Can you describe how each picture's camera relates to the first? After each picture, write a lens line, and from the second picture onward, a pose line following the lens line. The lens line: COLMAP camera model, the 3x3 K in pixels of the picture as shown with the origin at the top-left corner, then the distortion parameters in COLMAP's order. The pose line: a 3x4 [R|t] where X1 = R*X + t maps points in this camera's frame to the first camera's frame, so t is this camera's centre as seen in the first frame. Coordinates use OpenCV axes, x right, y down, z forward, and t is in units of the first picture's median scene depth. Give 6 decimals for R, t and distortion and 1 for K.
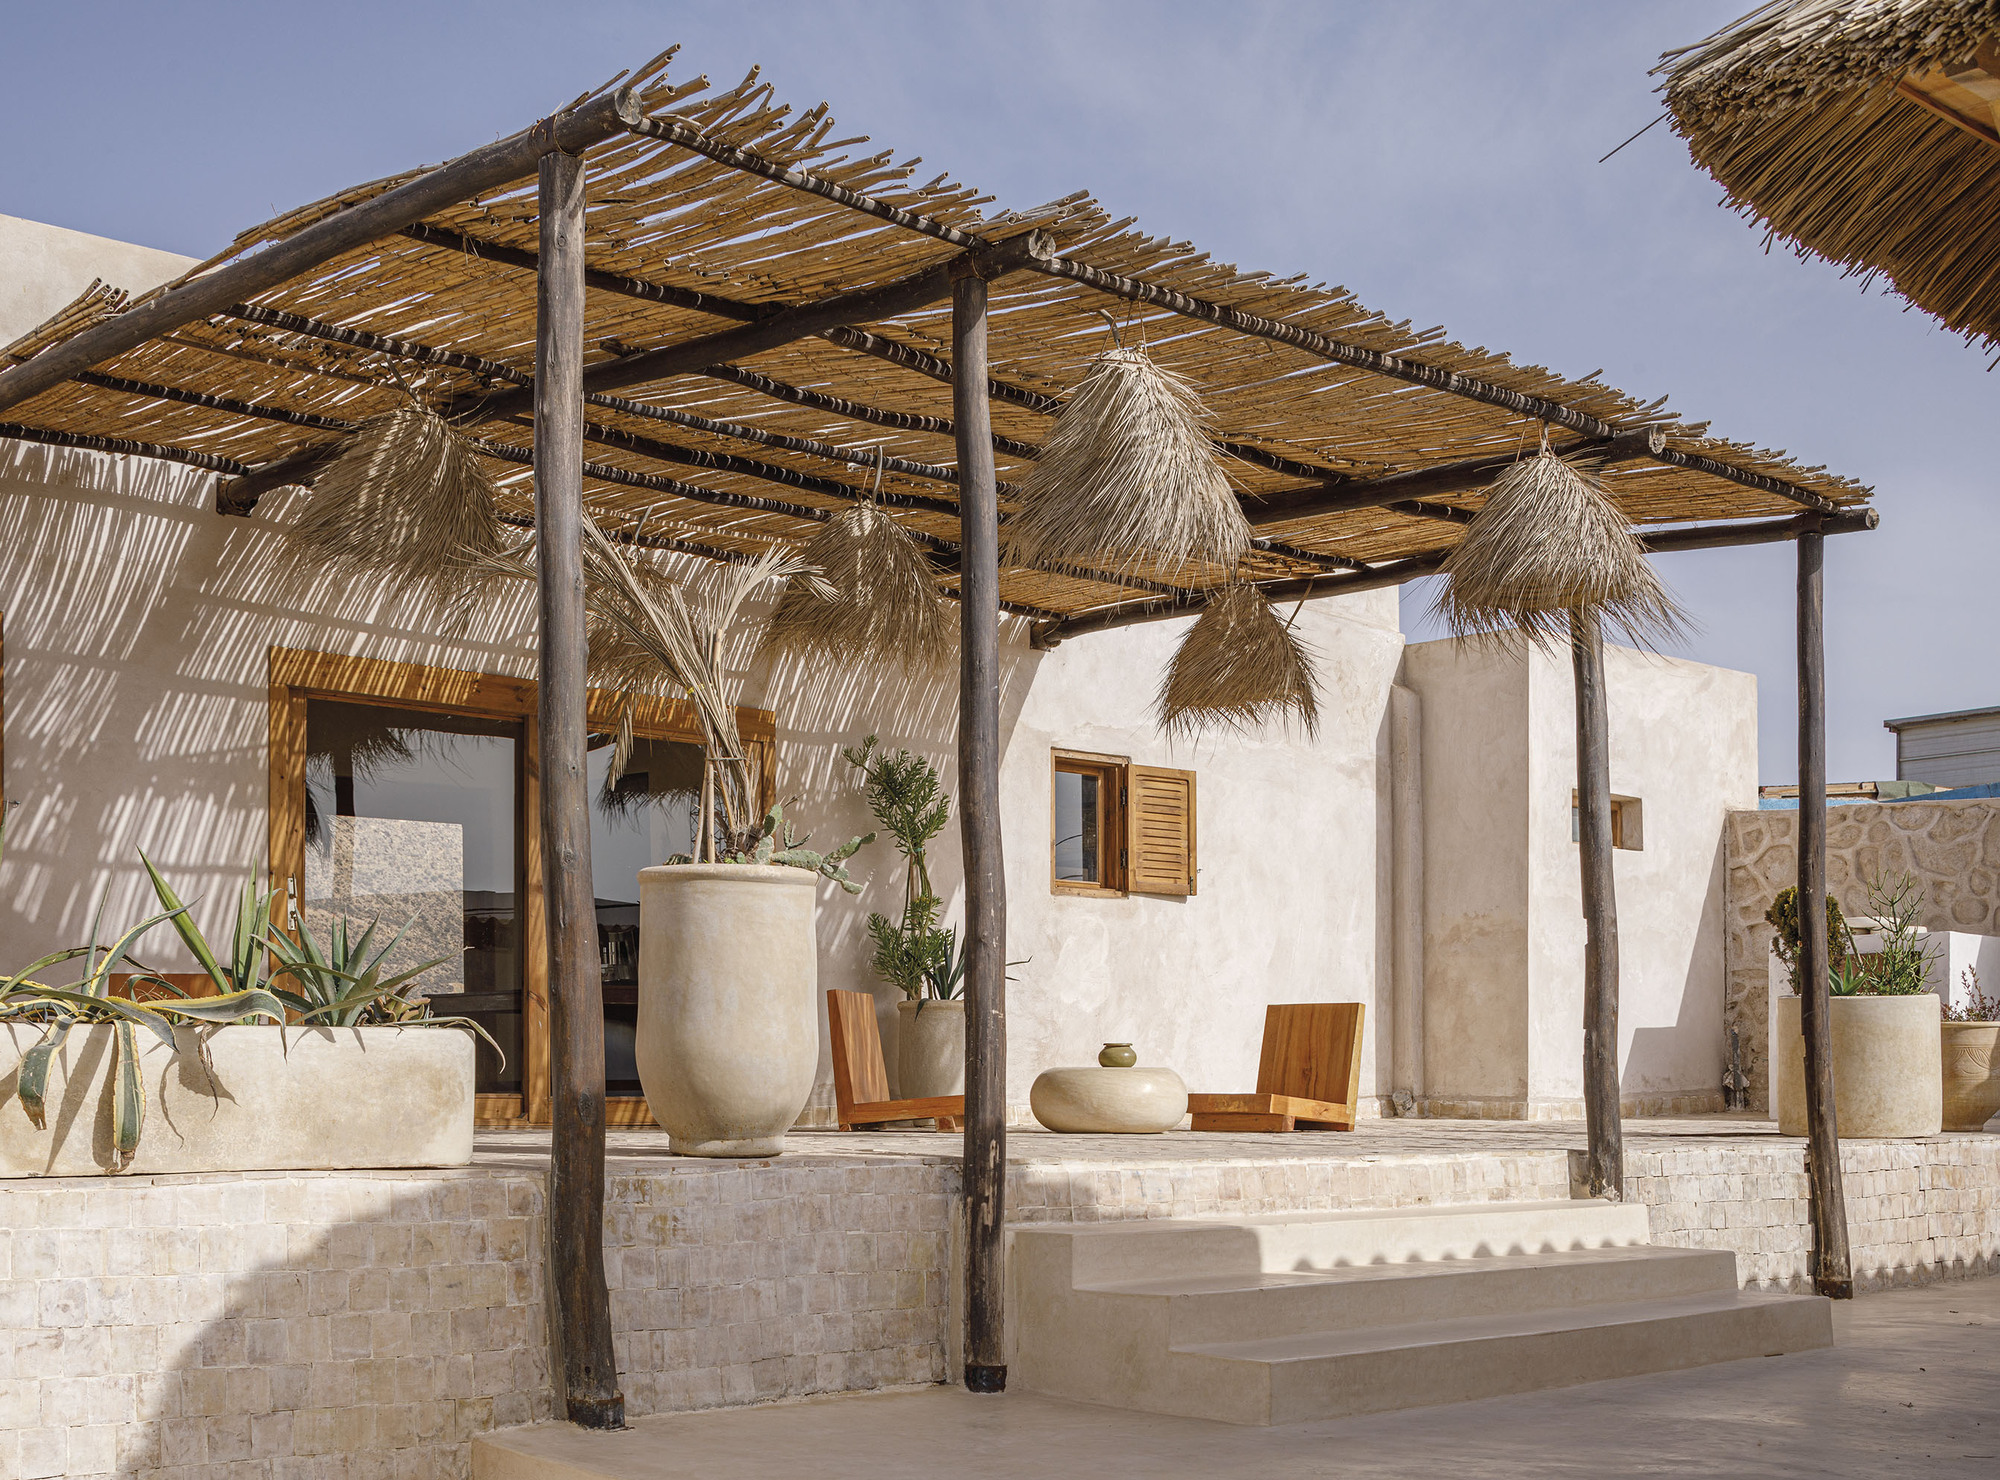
lens RADIAL K [[2535.9, 0, 1048.4], [0, 2535.9, 1116.6], [0, 0, 1]] dist [-0.053038, 0.000000]
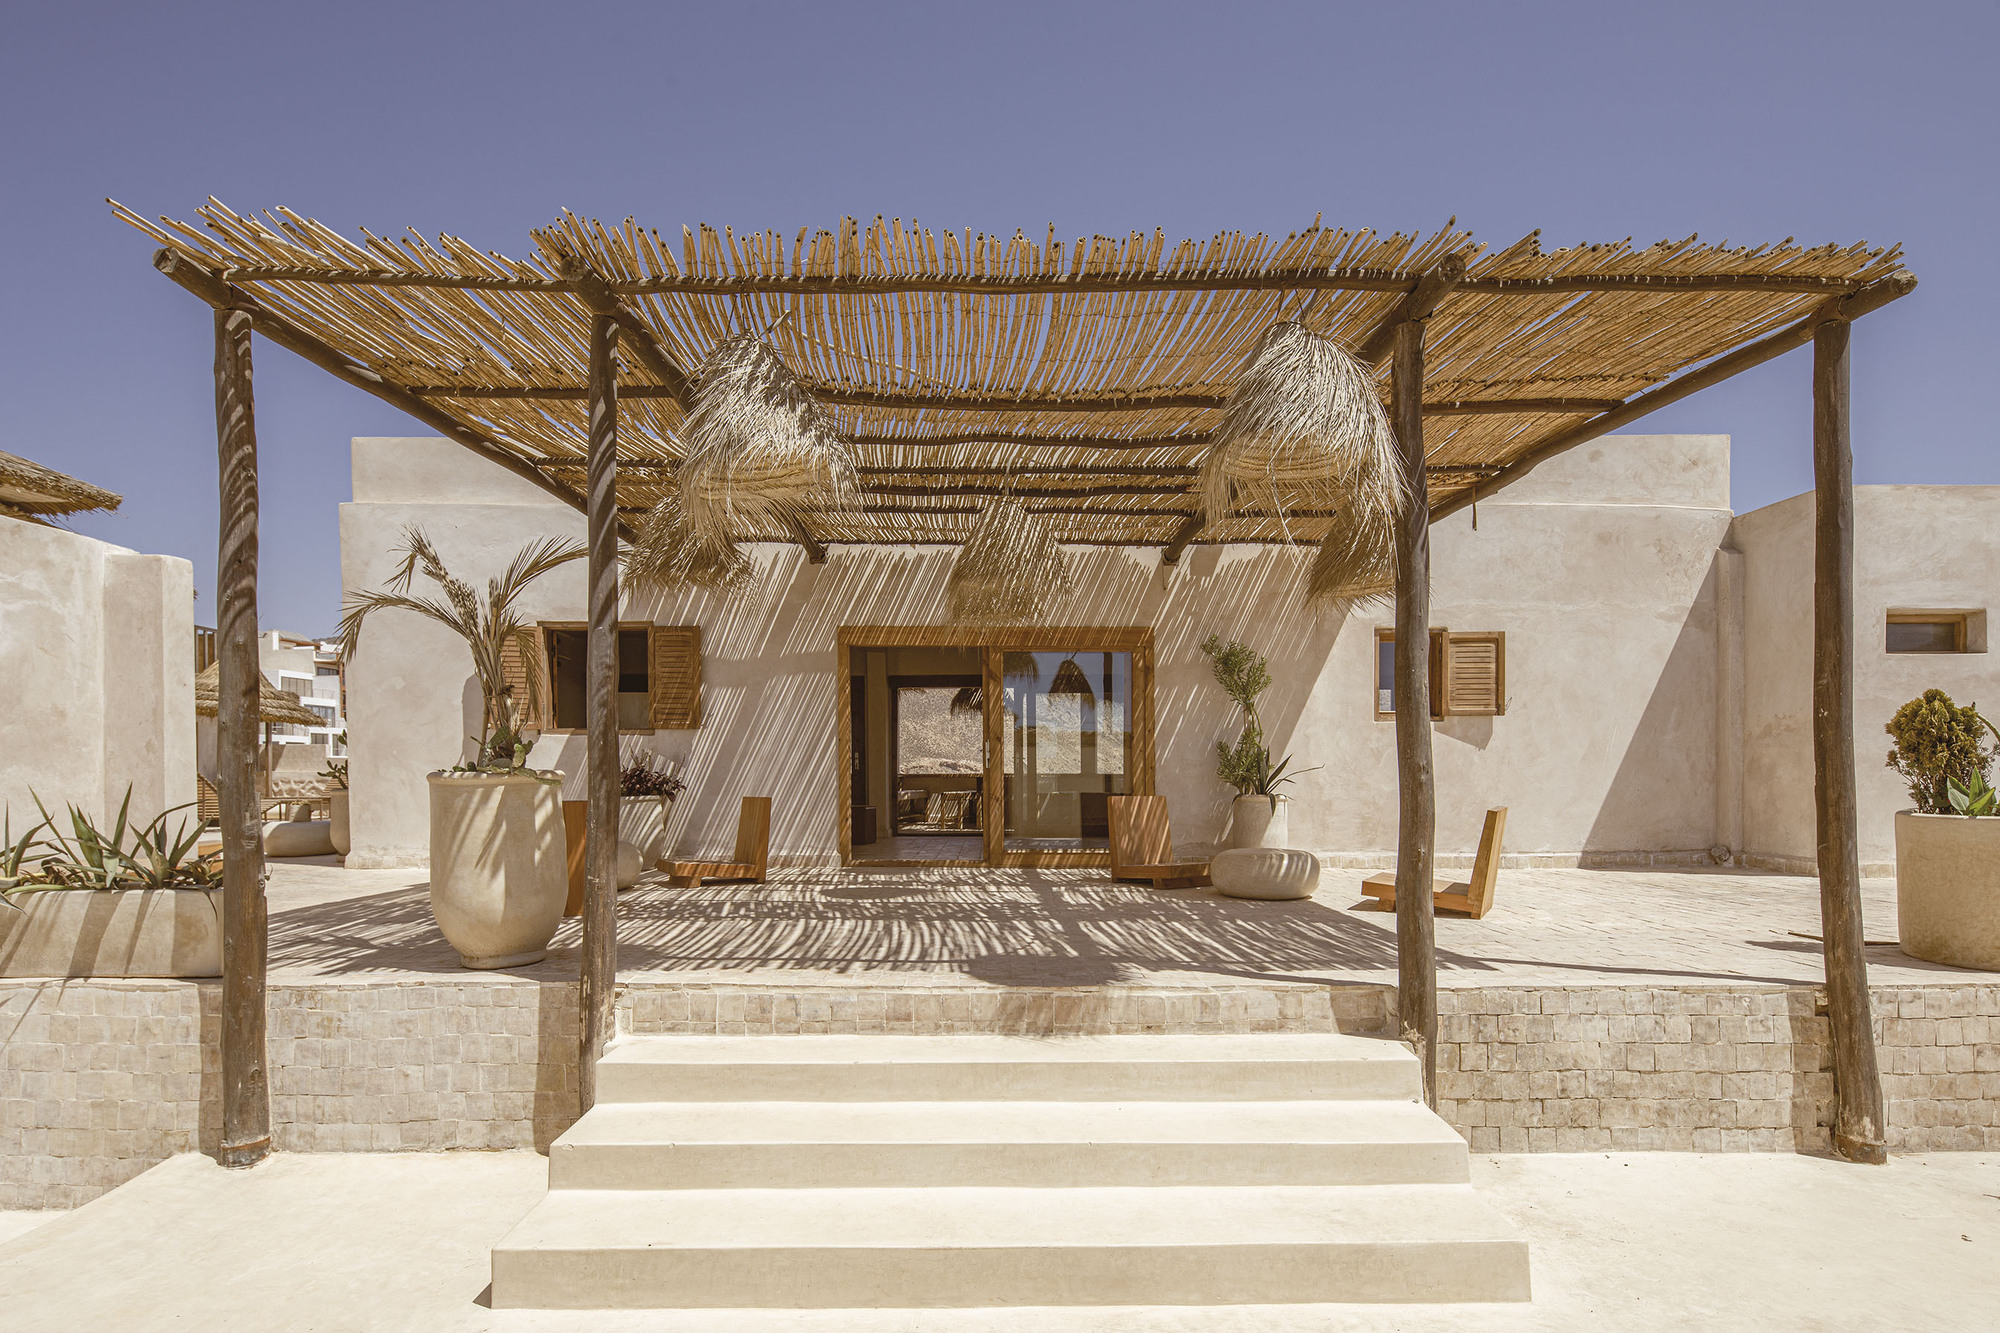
lens RADIAL K [[980.1, 0, 1001.3], [0, 980.1, 794.8], [0, 0, 1]] dist [0.003352, -0.003821]
pose [[0.731360, 0.009356, -0.681928, 0.398391], [-0.005610, 0.999955, 0.007703, -0.074205], [0.681969, -0.001809, 0.731379, 0.646242]]
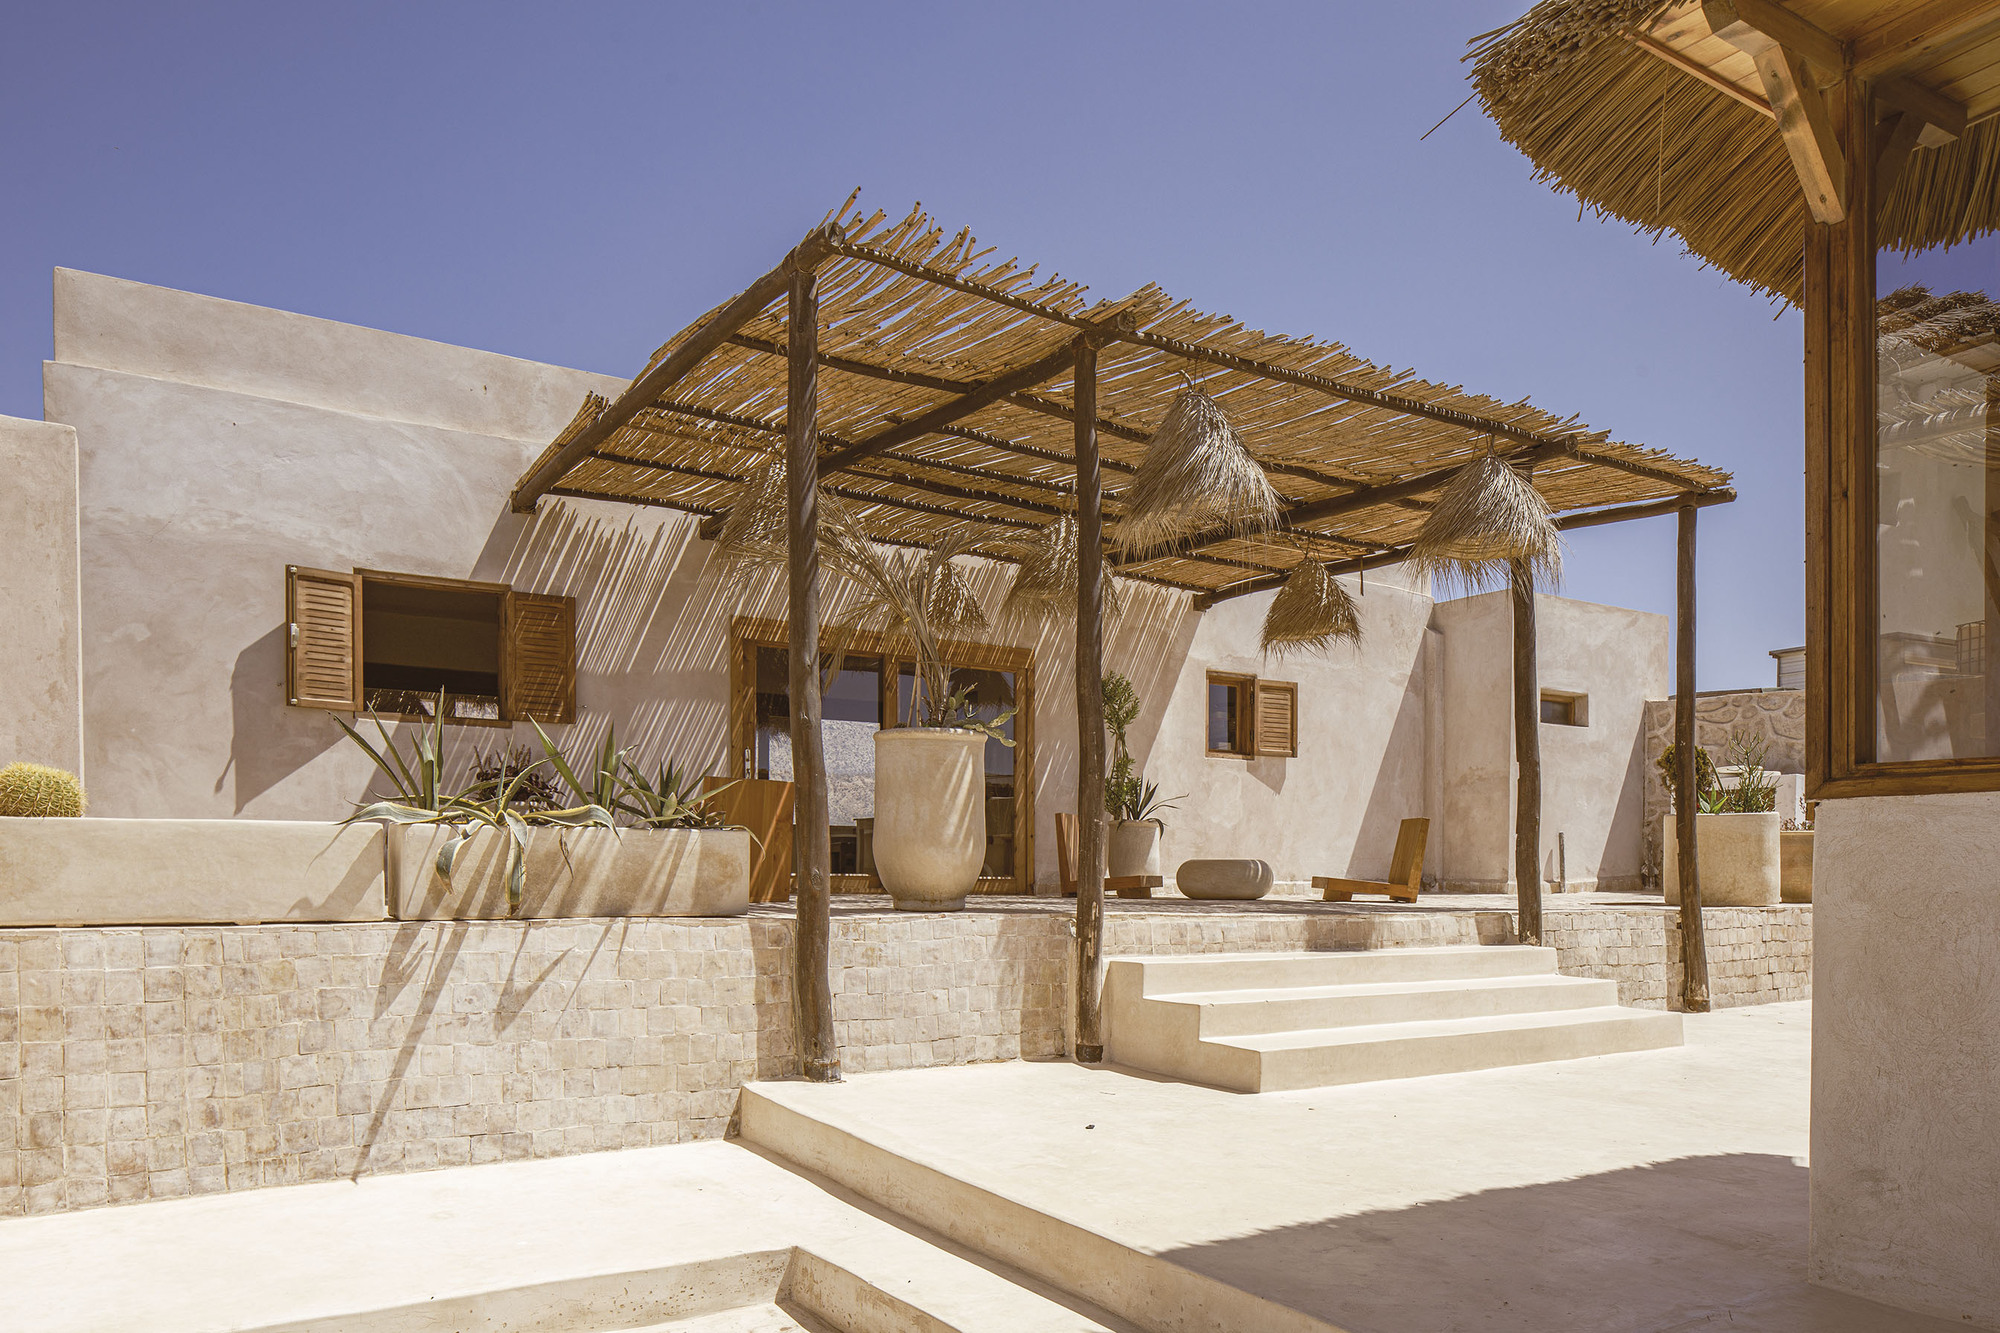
lens RADIAL K [[1376.7, 0, 997.6], [0, 1376.7, 911.5], [0, 0, 1]] dist [-0.008894, 0.001515]
pose [[0.980929, 0.008643, -0.194173, 0.070711], [-0.005851, 0.999871, 0.014949, 0.002182], [0.194278, -0.013527, 0.980853, 0.127390]]
